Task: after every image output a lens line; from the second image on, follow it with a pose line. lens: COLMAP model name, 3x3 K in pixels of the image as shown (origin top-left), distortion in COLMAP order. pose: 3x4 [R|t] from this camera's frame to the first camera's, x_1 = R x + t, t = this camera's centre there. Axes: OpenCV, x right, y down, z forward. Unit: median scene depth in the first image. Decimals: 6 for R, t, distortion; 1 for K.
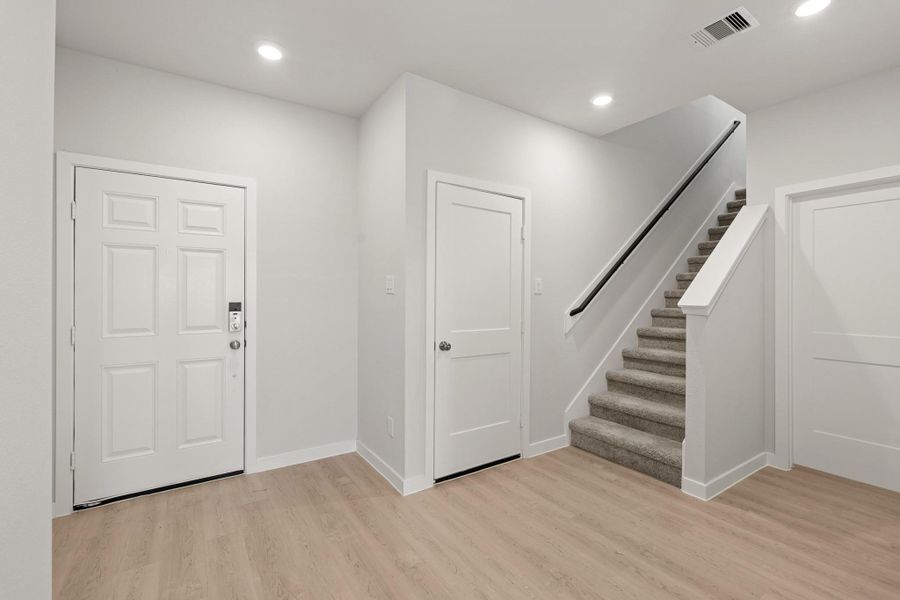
lens RADIAL K [[386.3, 0, 450.0], [0, 386.3, 300.0], [0, 0, 1]] dist [-0.001686, -0.000172]
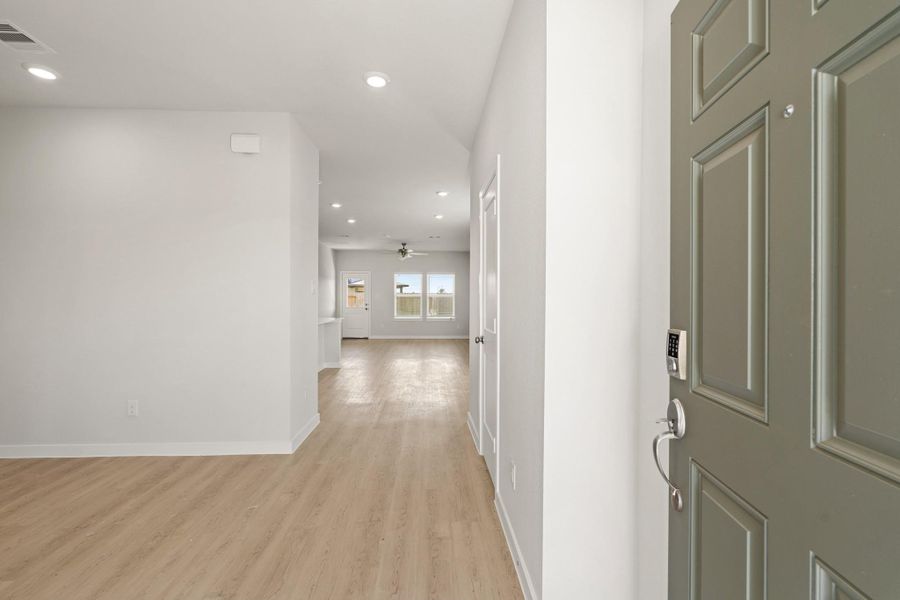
lens RADIAL K [[386.3, 0, 450.0], [0, 386.3, 300.0], [0, 0, 1]] dist [-0.001686, -0.000172]
pose [[-0.867273, -0.002330, 0.497828, -1.006180], [-0.003203, 0.999994, -0.000901, 0.011881], [-0.497823, -0.002376, -0.867275, 1.529891]]
